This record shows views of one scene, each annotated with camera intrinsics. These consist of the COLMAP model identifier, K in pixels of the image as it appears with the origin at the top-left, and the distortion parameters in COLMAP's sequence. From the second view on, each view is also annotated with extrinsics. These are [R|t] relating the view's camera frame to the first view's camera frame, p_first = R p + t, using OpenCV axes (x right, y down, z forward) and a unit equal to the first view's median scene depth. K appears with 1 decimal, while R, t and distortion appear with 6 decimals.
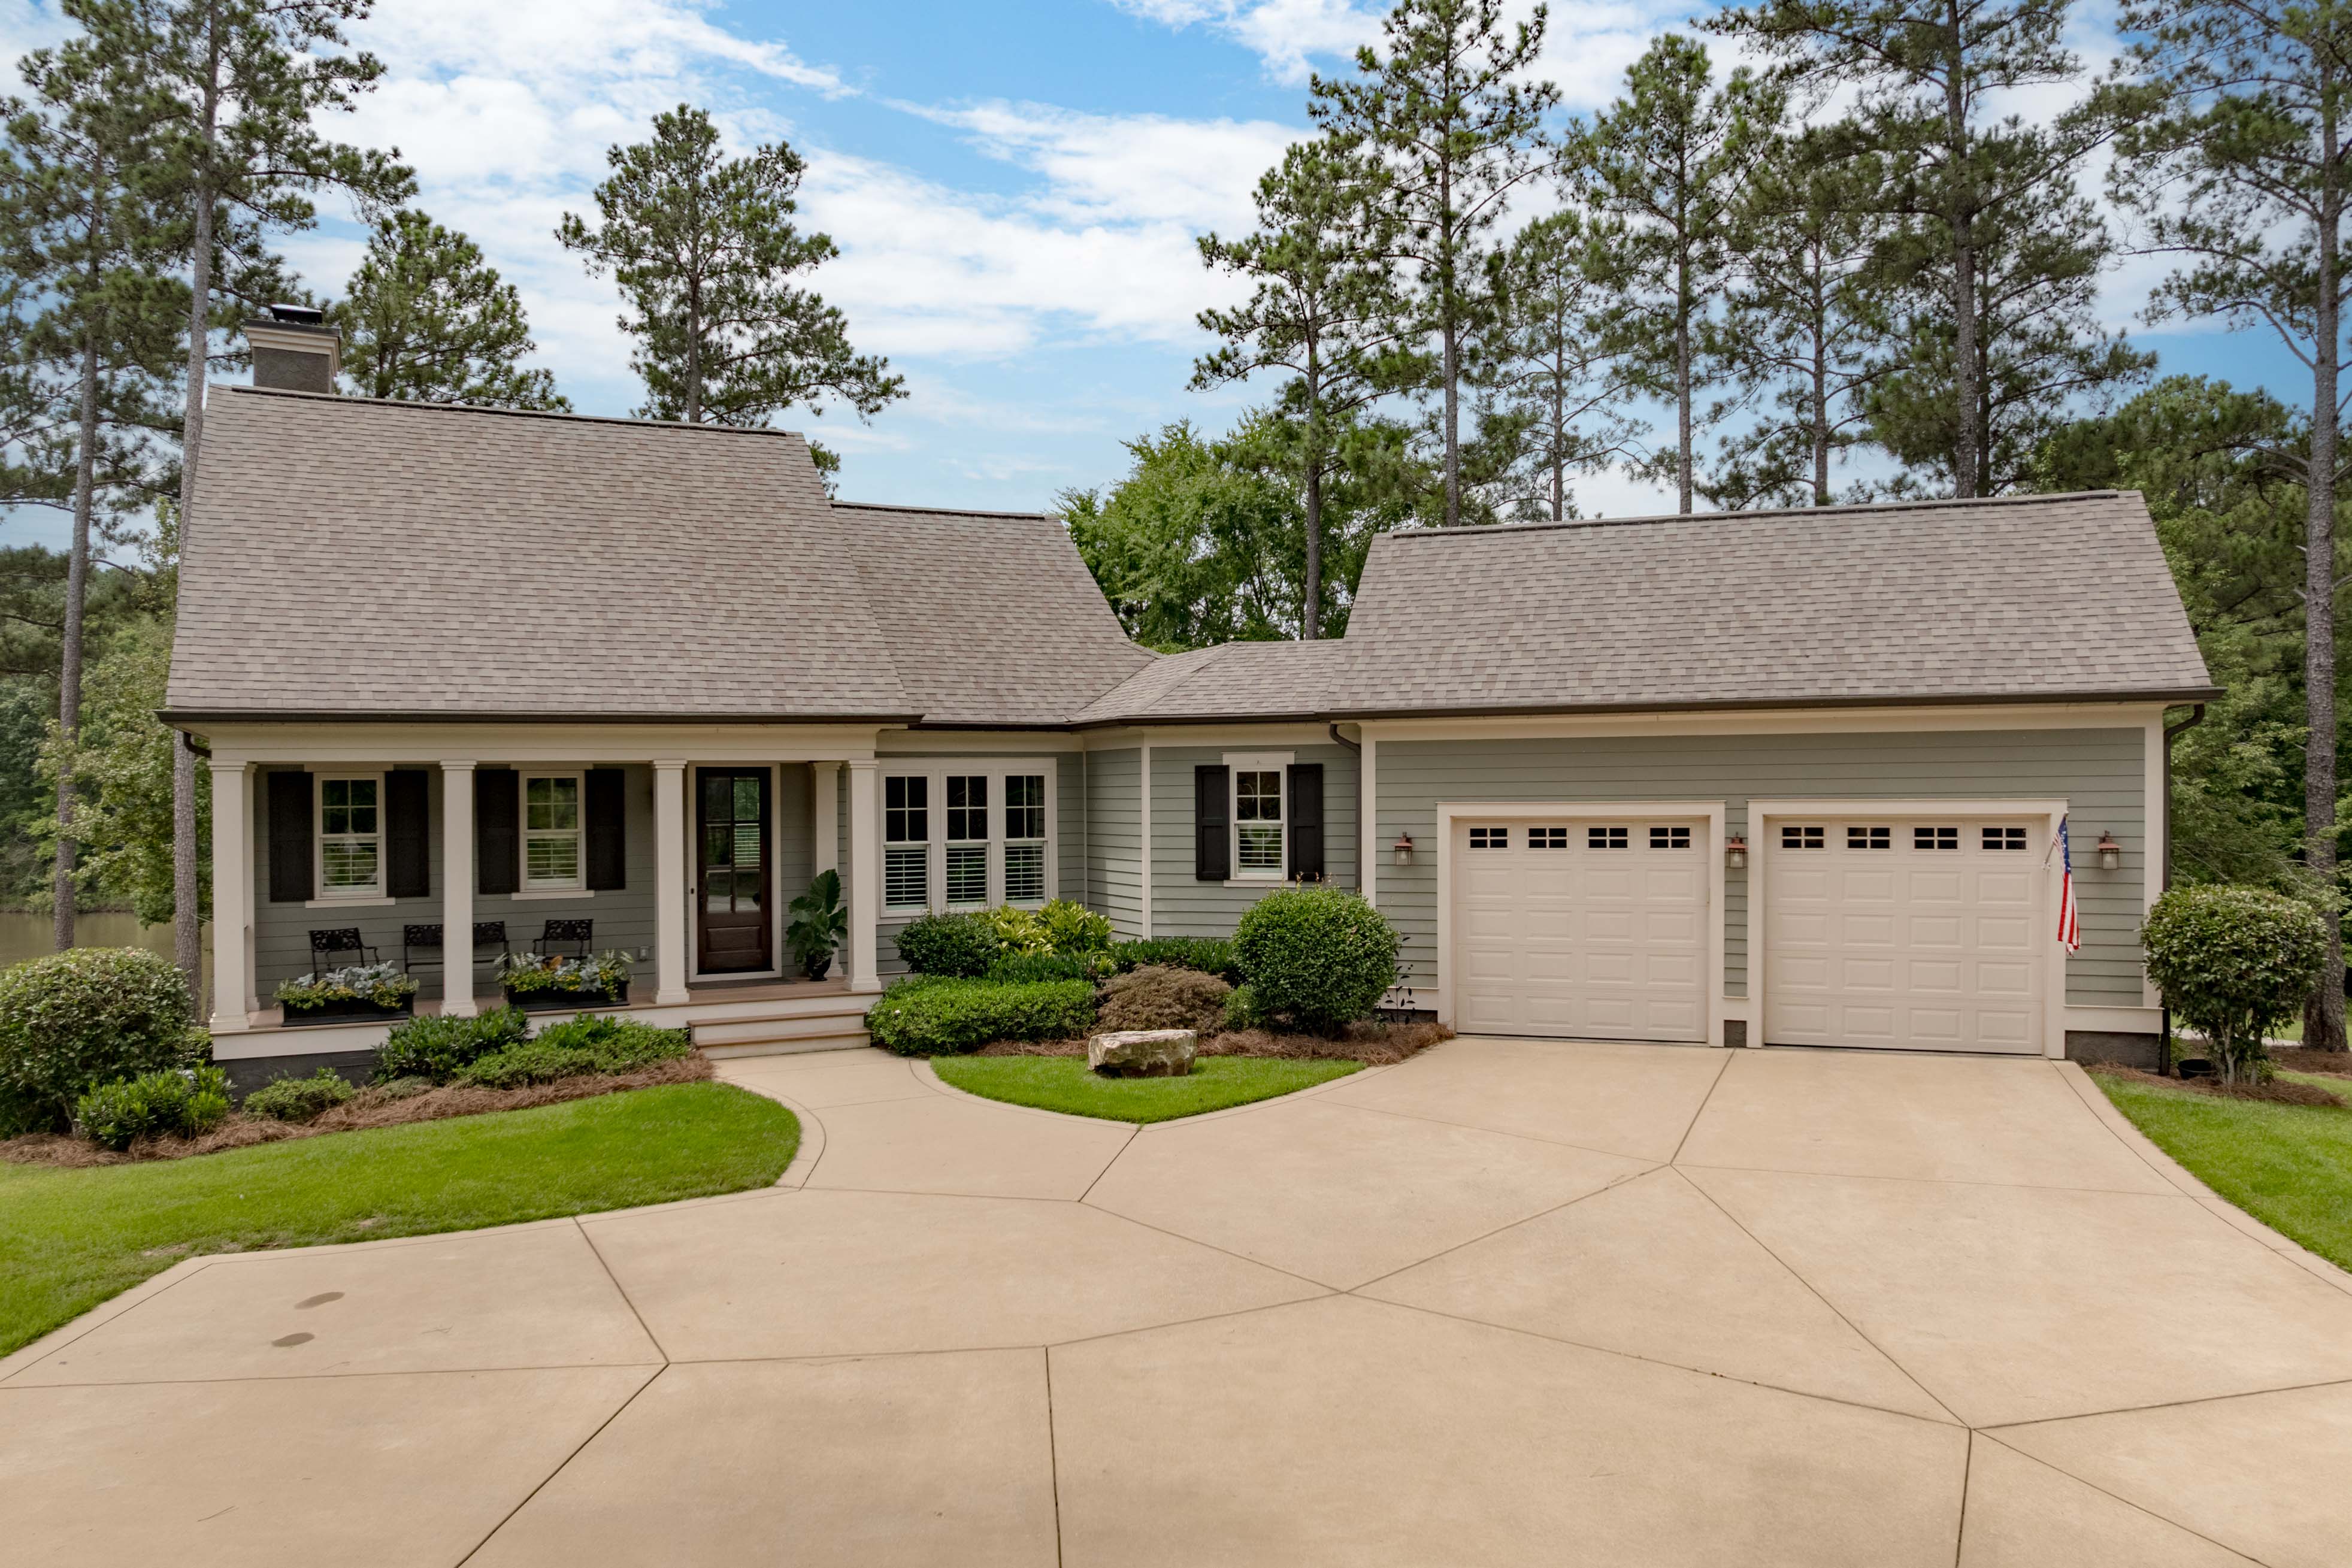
lens RADIAL K [[1647.7, 0, 1178.0], [0, 1647.7, 795.8], [0, 0, 1]] dist [-0.036577, -0.002481]
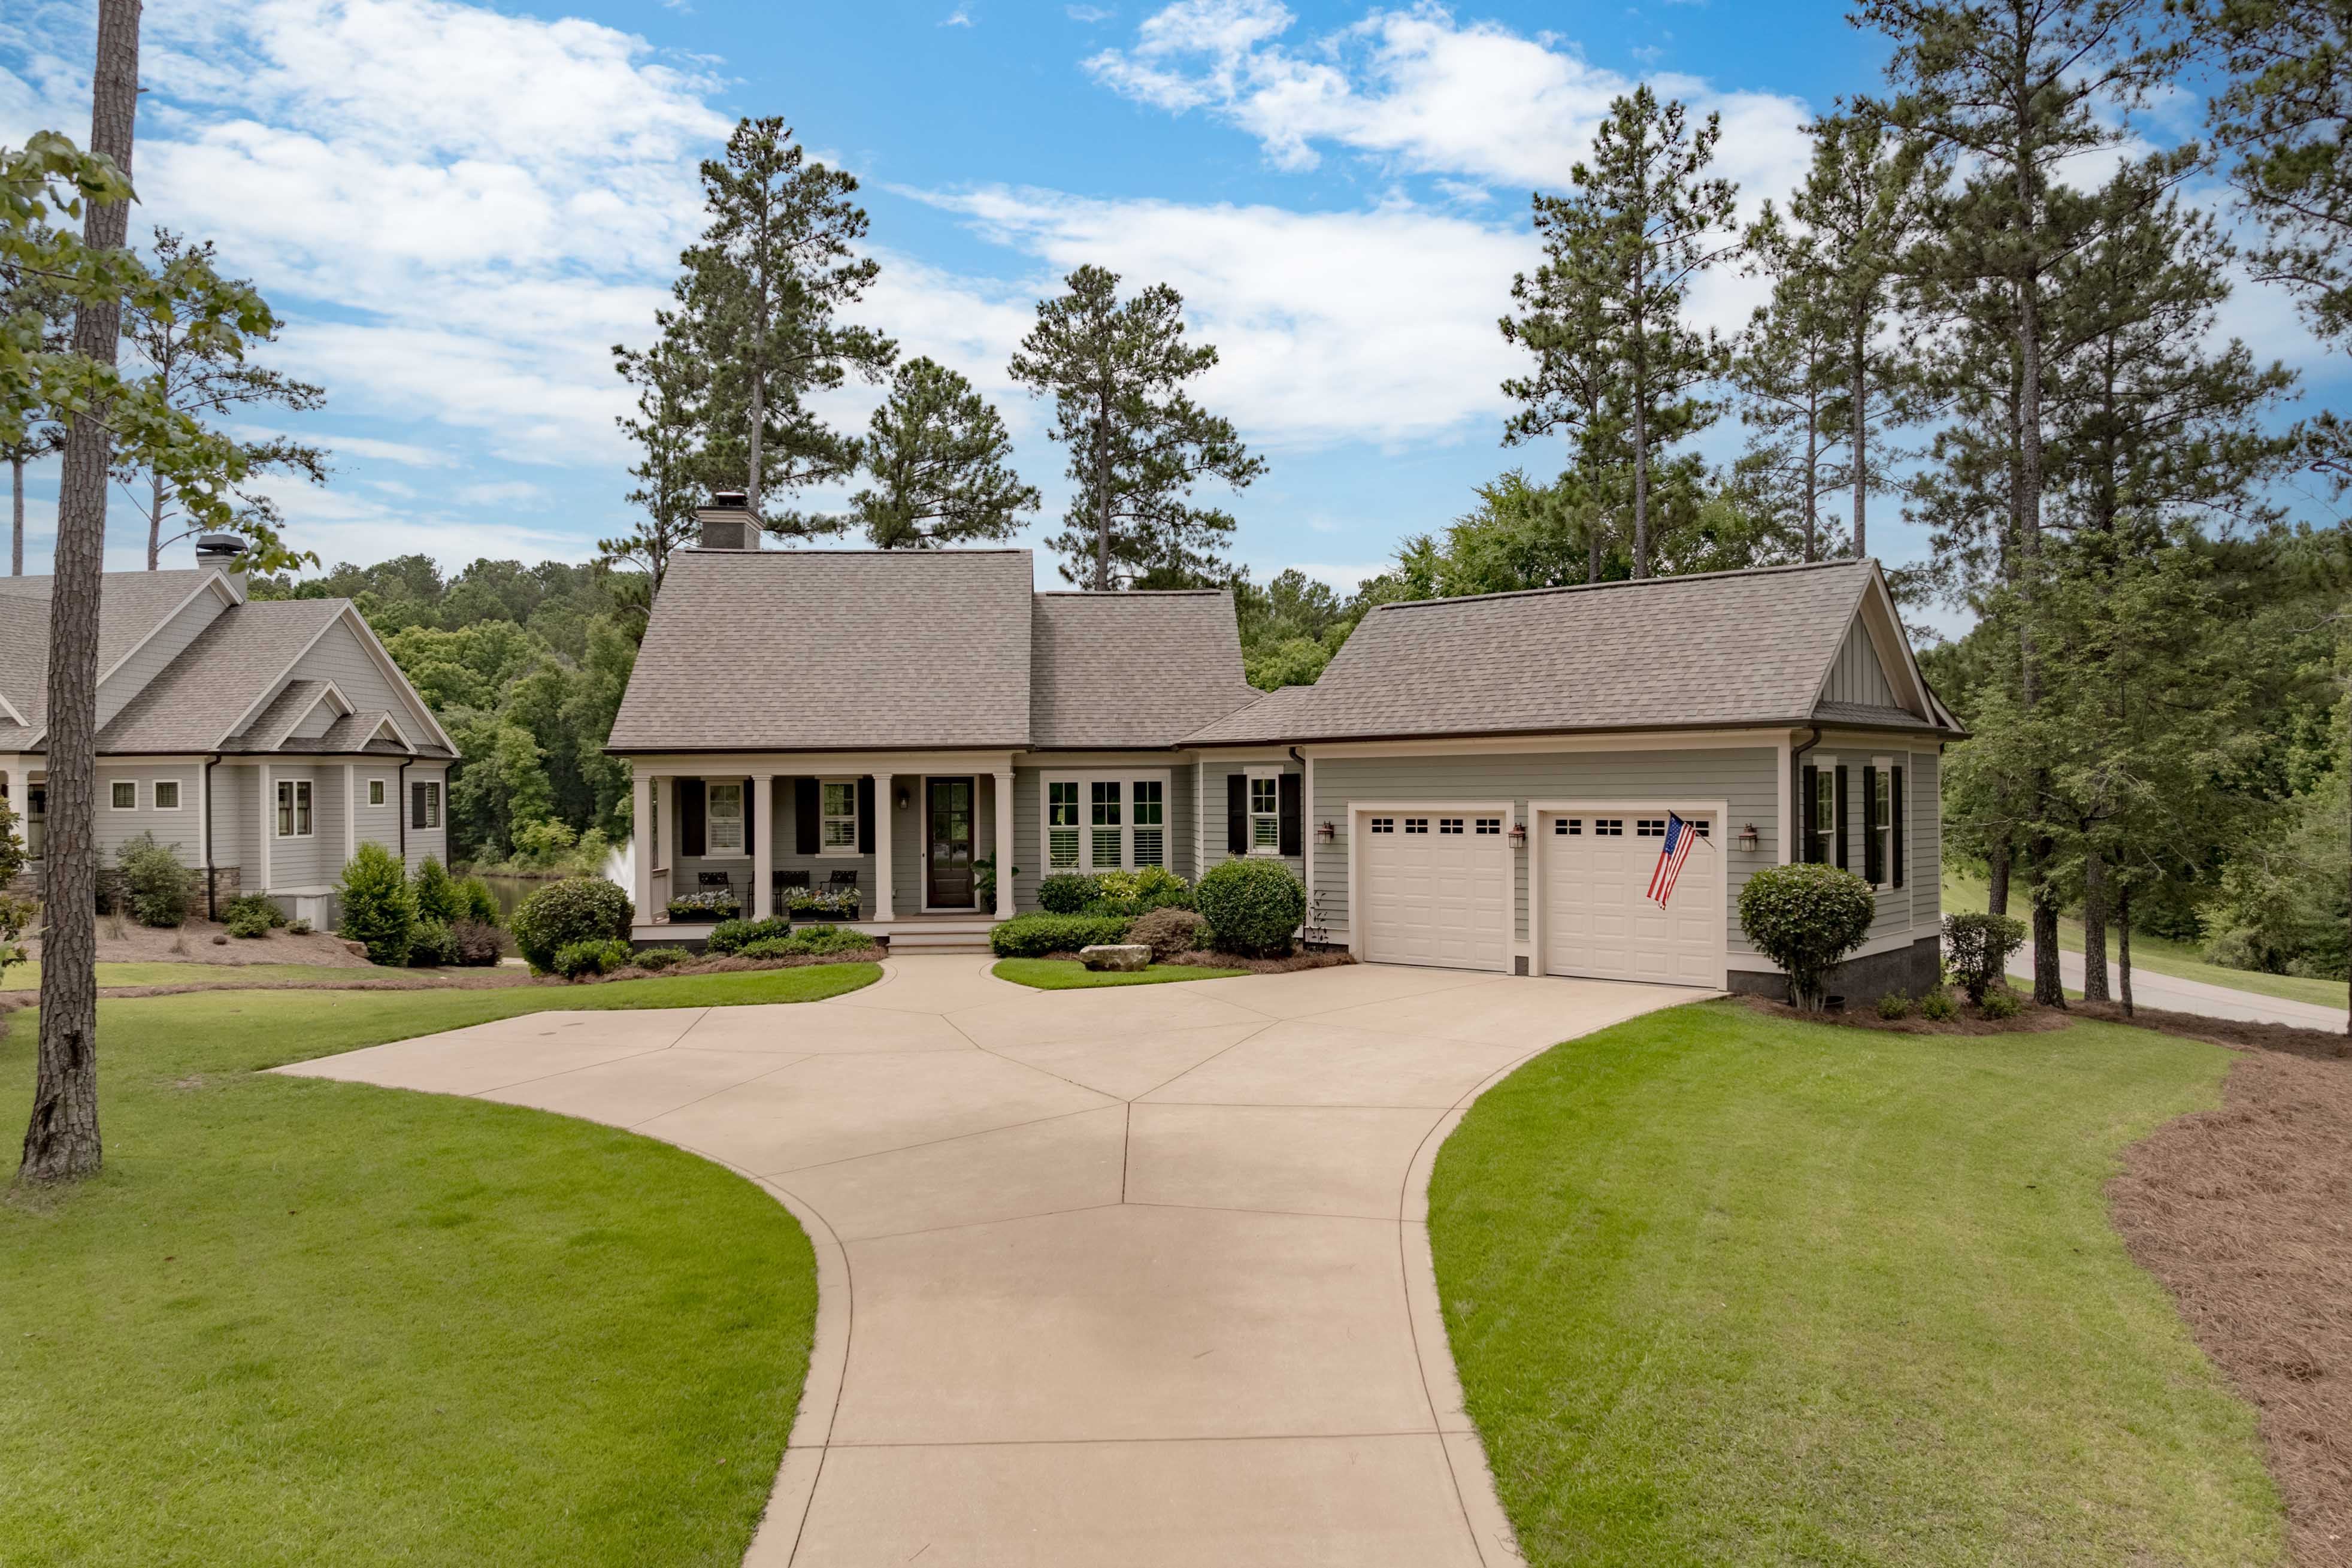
lens RADIAL K [[1647.7, 0, 1178.0], [0, 1647.7, 795.8], [0, 0, 1]] dist [-0.036577, -0.002481]
pose [[0.922539, 0.002323, -0.385898, 0.539386], [-0.001393, 0.999995, 0.002691, -0.003851], [0.385902, -0.001945, 0.922538, -0.366595]]
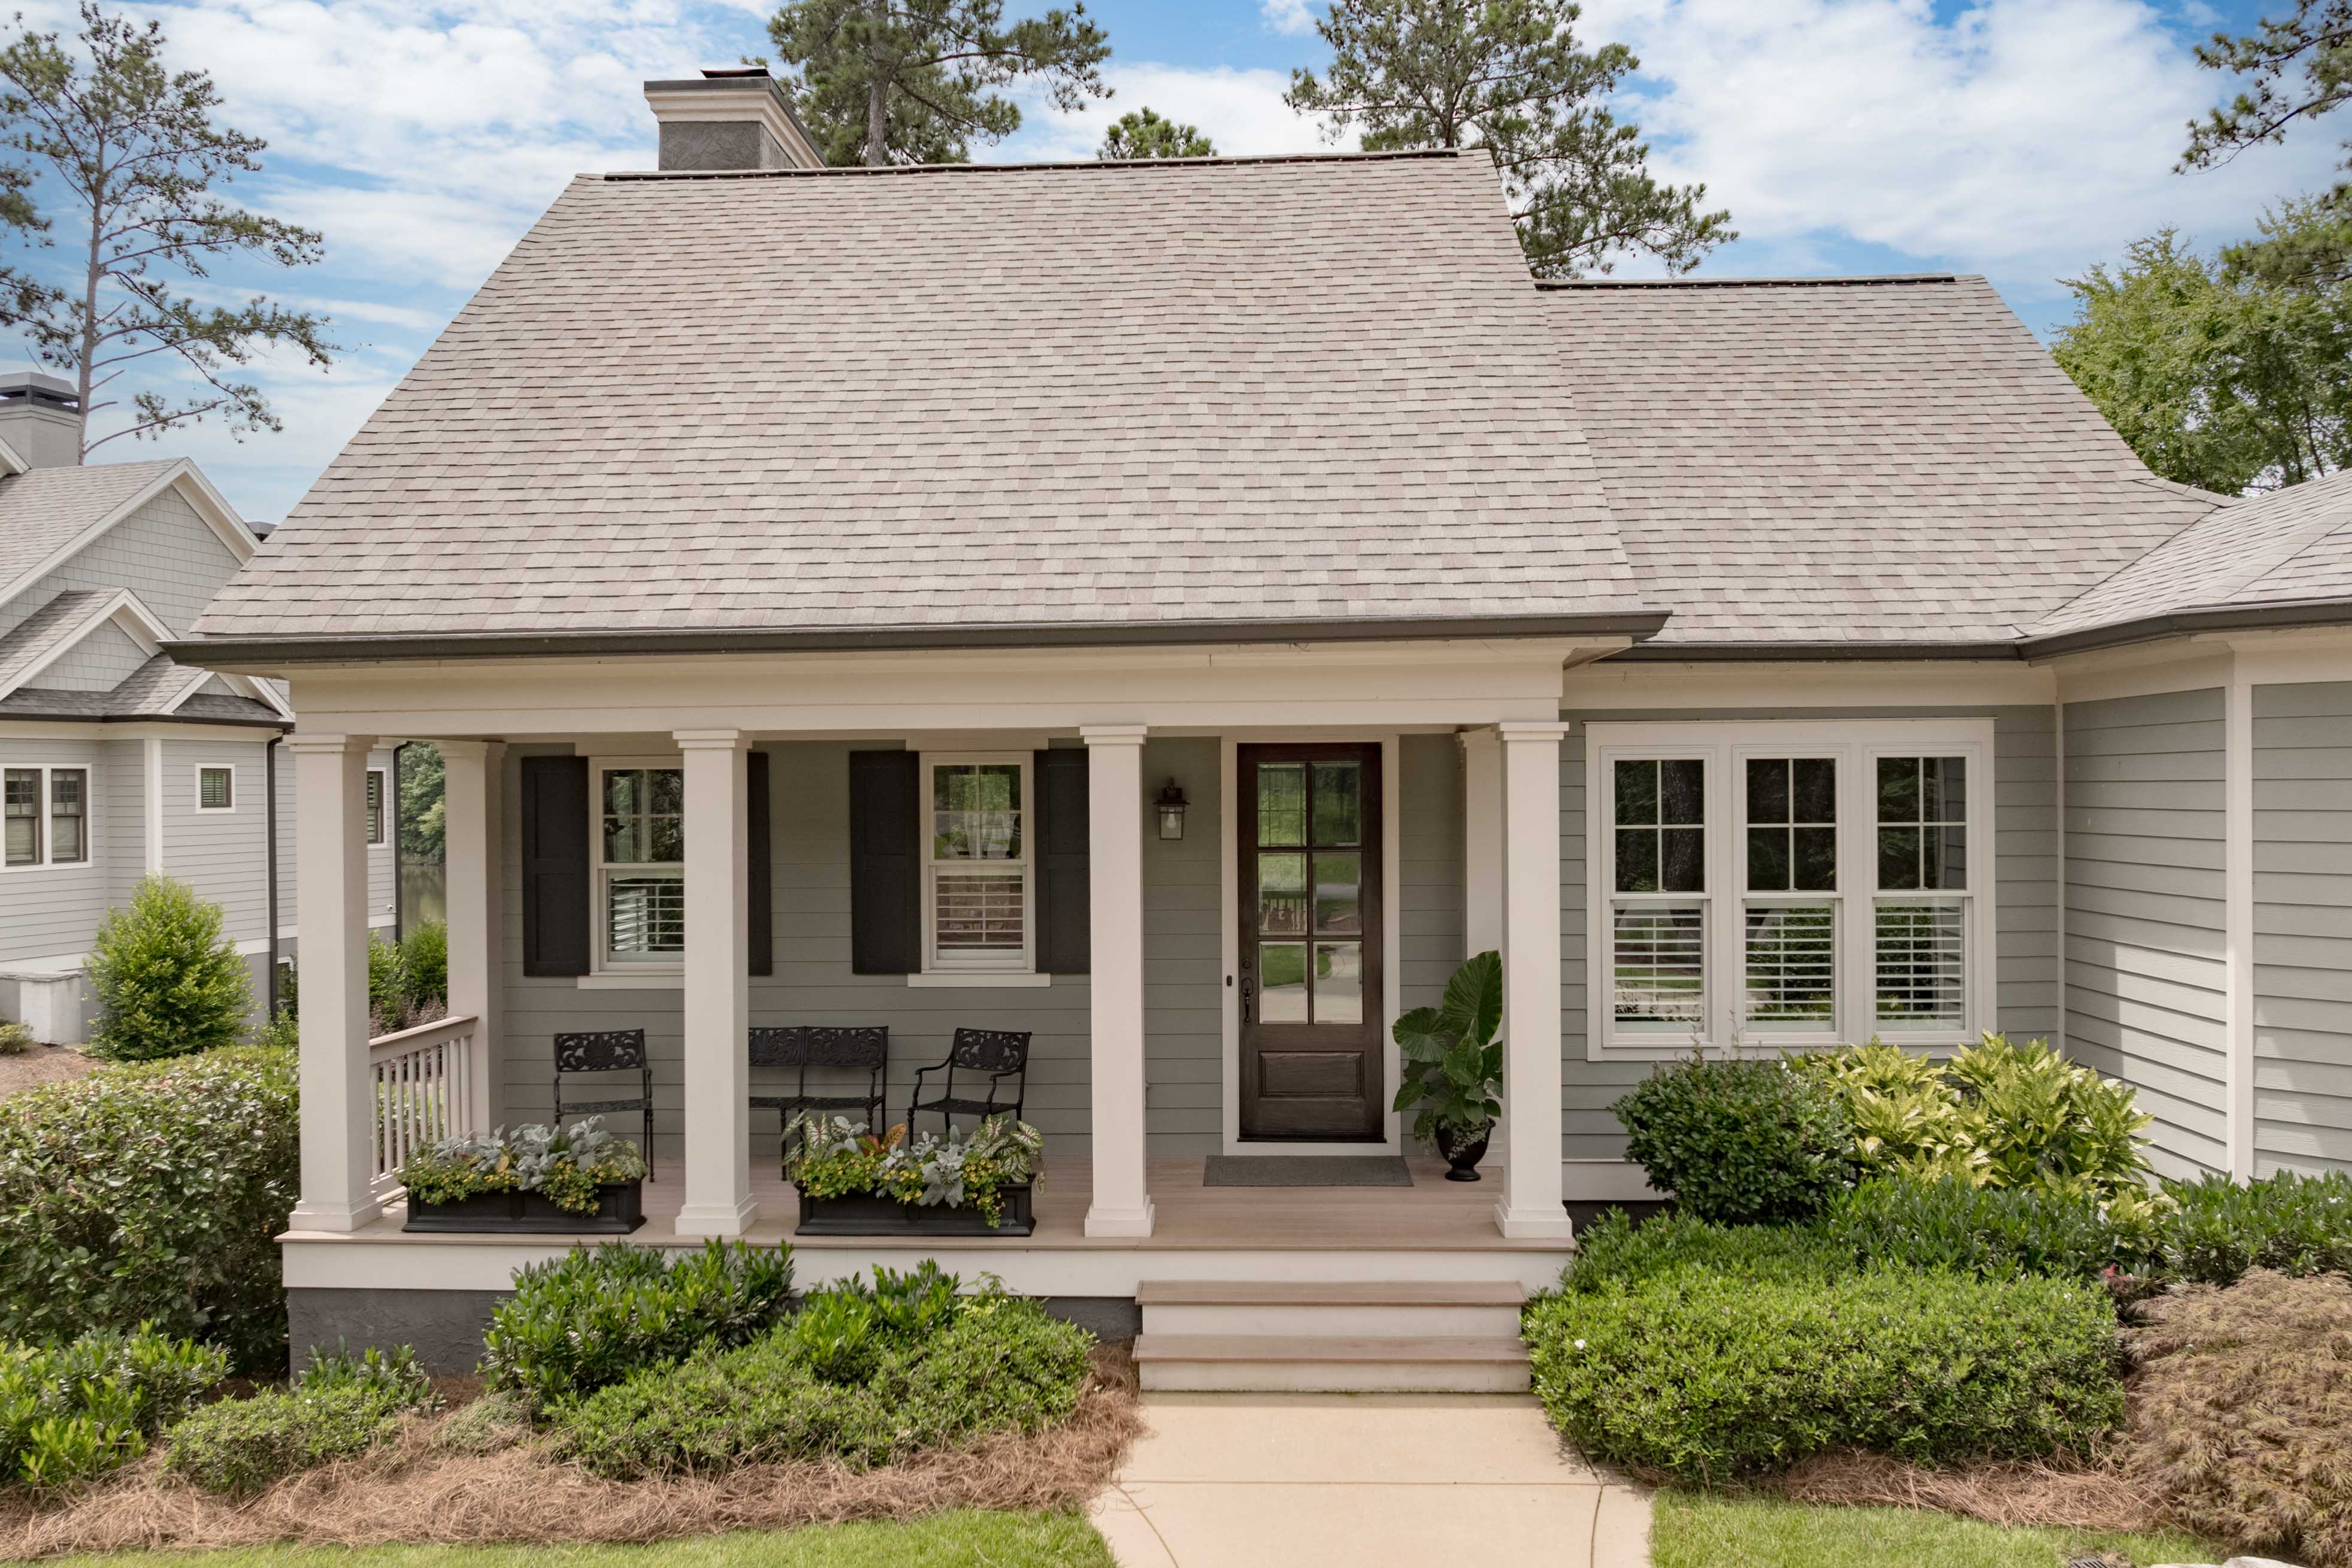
lens RADIAL K [[1665.7, 0, 1176.0], [0, 1665.7, 784.0], [0, 0, 1]] dist [-0.052181, 0.025994]
pose [[0.872421, 0.001103, -0.488753, -0.052655], [-0.001516, 0.999999, -0.000450, -0.004222], [0.488752, 0.001134, 0.872422, 0.528346]]
